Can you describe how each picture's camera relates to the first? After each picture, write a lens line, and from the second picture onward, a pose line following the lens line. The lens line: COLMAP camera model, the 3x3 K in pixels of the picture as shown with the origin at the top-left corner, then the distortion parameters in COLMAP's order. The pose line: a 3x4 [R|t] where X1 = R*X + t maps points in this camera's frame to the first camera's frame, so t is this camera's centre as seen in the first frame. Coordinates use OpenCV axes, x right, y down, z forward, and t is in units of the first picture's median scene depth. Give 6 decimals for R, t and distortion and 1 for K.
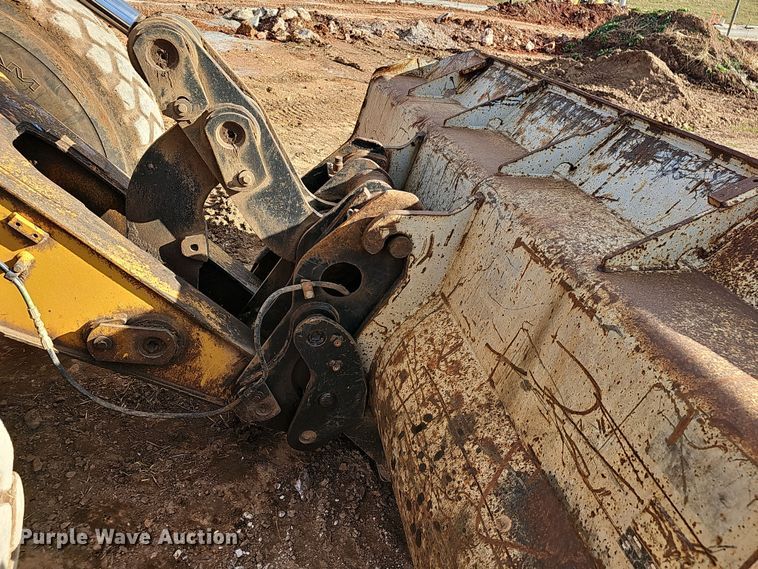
lens RADIAL K [[541.7, 0, 399.6], [0, 541.7, 253.9], [0, 0, 1]] dist [0.047492, -0.010006]
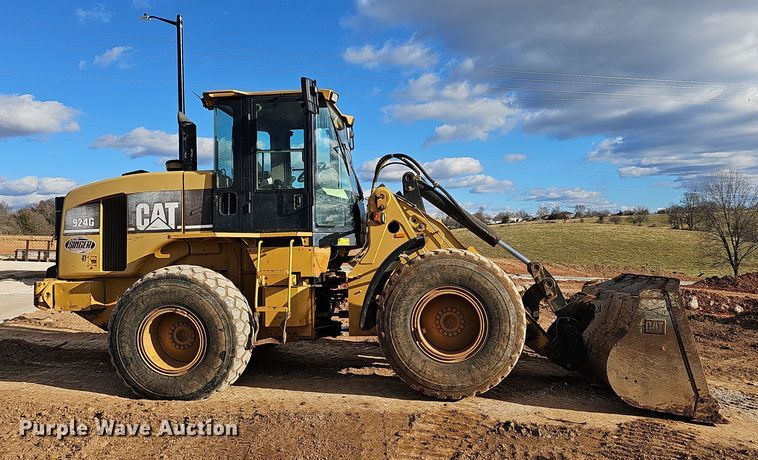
lens RADIAL K [[524.8, 0, 379.0], [0, 524.8, 230.0], [0, 0, 1]] dist [0.003828, -0.000429]
pose [[0.914813, -0.092520, -0.393138, 0.136003], [-0.125603, 0.859966, -0.494653, 1.566878], [0.383851, 0.501894, 0.775087, -2.838280]]
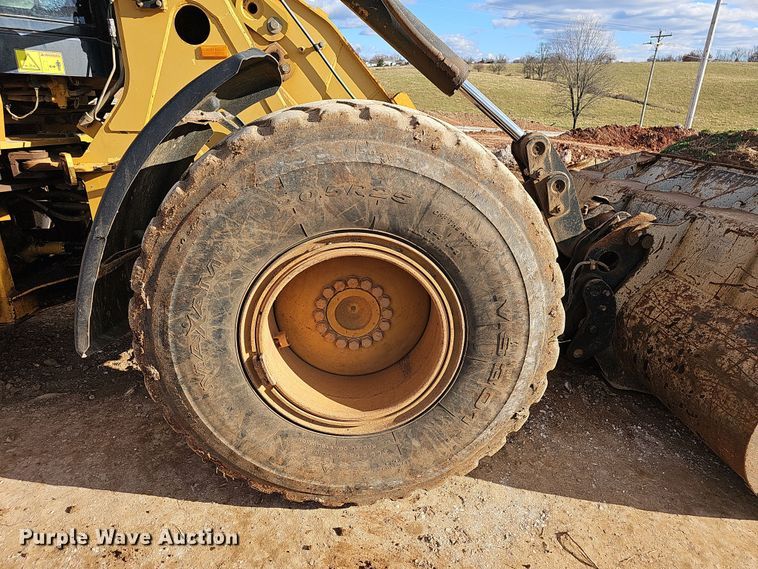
lens RADIAL K [[485.4, 0, 379.0], [0, 485.4, 284.5], [0, 0, 1]] dist [0.040124, -0.023933]
pose [[0.983280, 0.025049, -0.180370, -0.587658], [-0.048403, 0.990814, -0.126270, 0.383559], [0.175551, 0.132890, 0.975460, -0.803013]]
